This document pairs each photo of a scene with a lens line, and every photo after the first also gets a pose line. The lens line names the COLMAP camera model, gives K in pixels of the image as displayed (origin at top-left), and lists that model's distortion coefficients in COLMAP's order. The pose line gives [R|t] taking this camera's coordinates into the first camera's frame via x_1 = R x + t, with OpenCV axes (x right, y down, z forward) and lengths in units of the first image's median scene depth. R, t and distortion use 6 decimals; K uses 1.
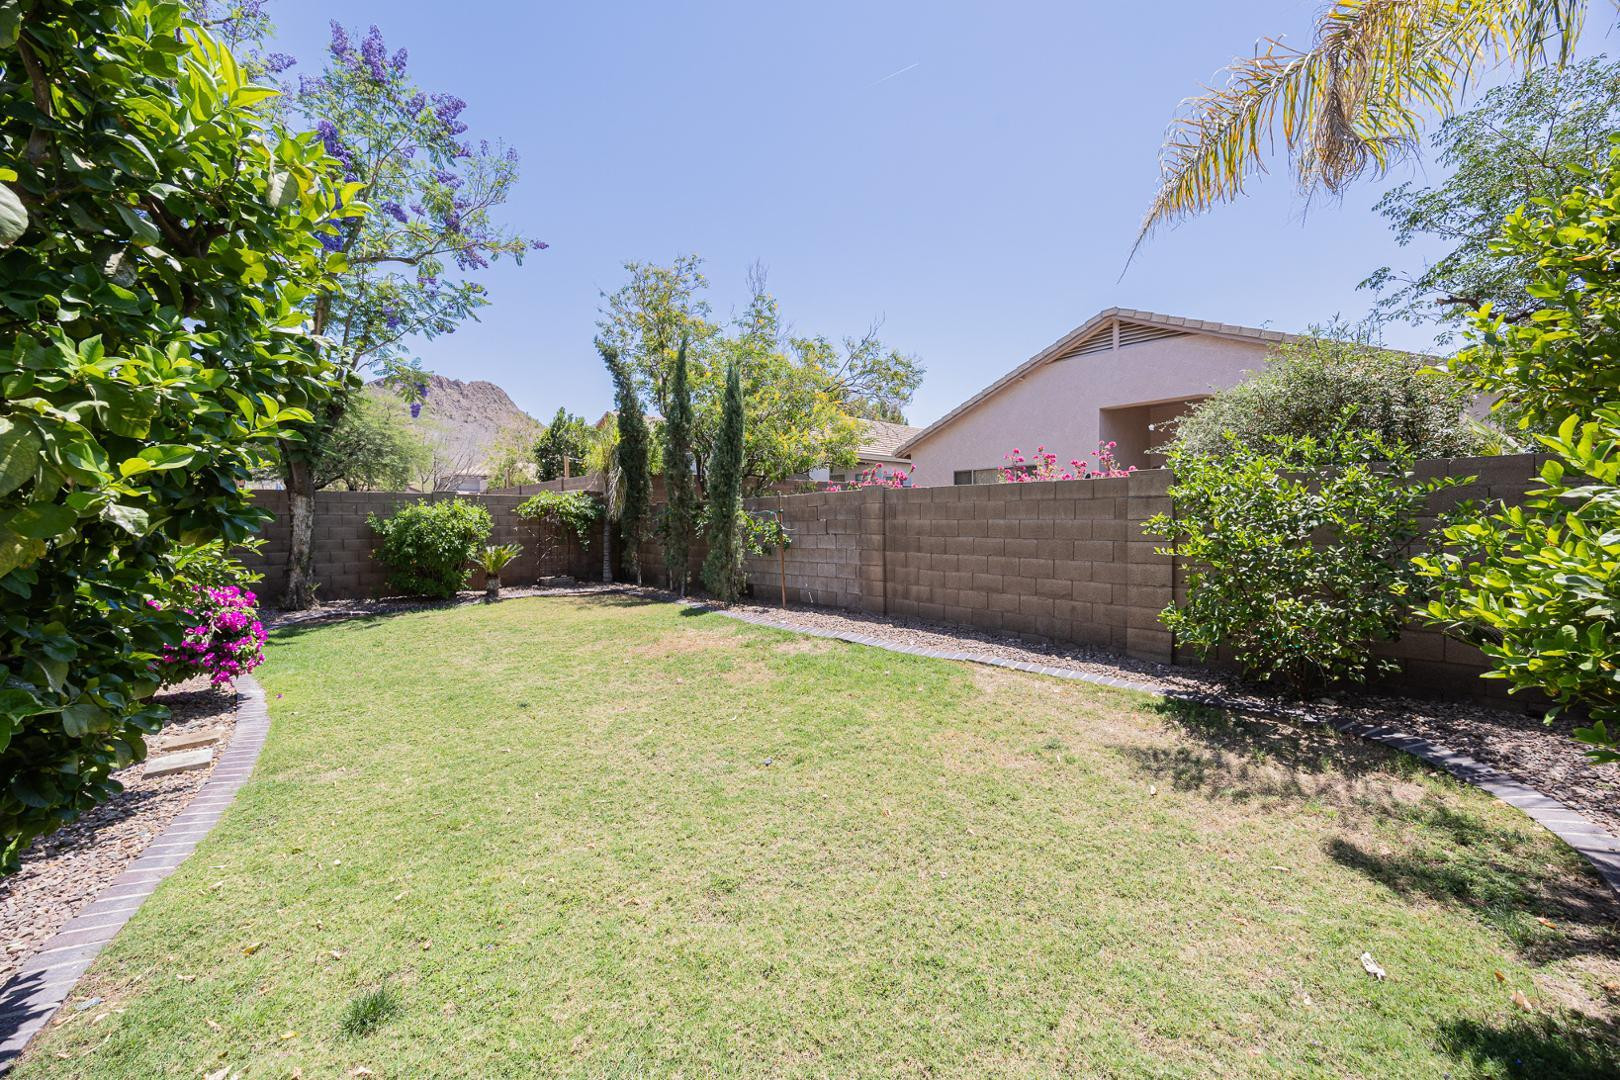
lens RADIAL K [[618.8, 0, 823.7], [0, 618.8, 539.6], [0, 0, 1]] dist [-0.002775, -0.000516]
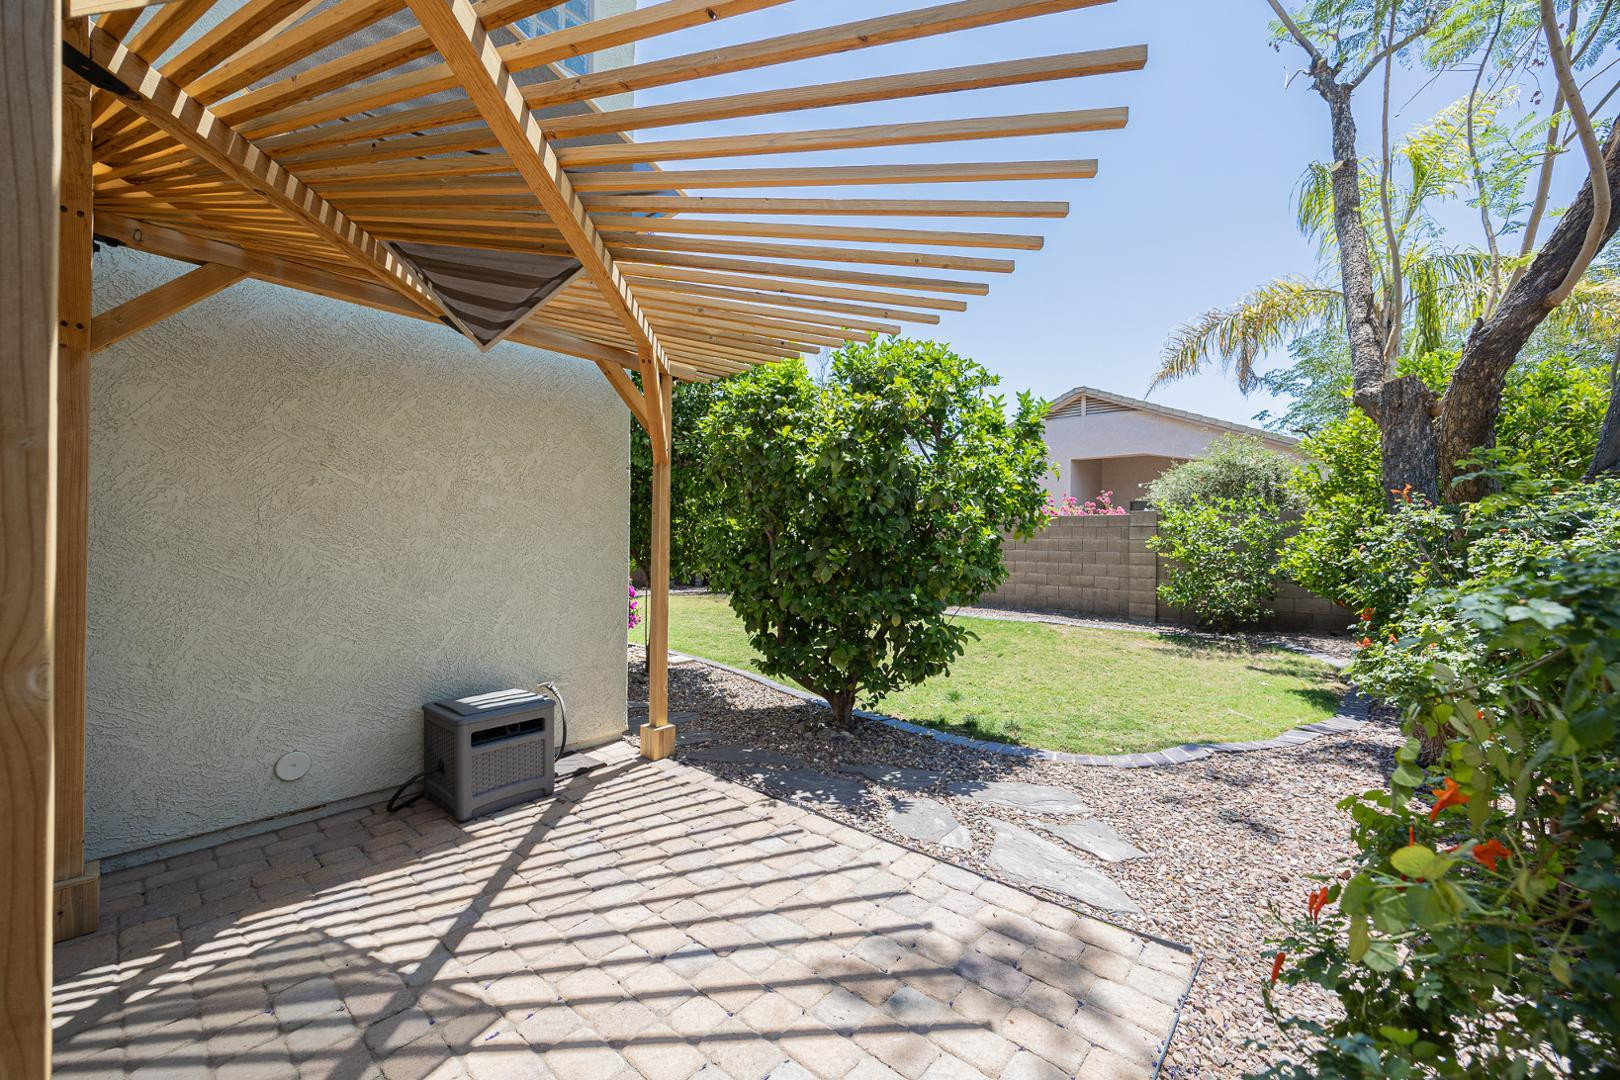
lens RADIAL K [[618.8, 0, 816.9], [0, 618.8, 547.0], [0, 0, 1]] dist [-0.002775, -0.000516]
pose [[0.993899, 0.012765, 0.109552, -0.731057], [-0.010157, 0.999652, -0.024334, 0.051052], [-0.109825, 0.023073, 0.993683, -0.798958]]
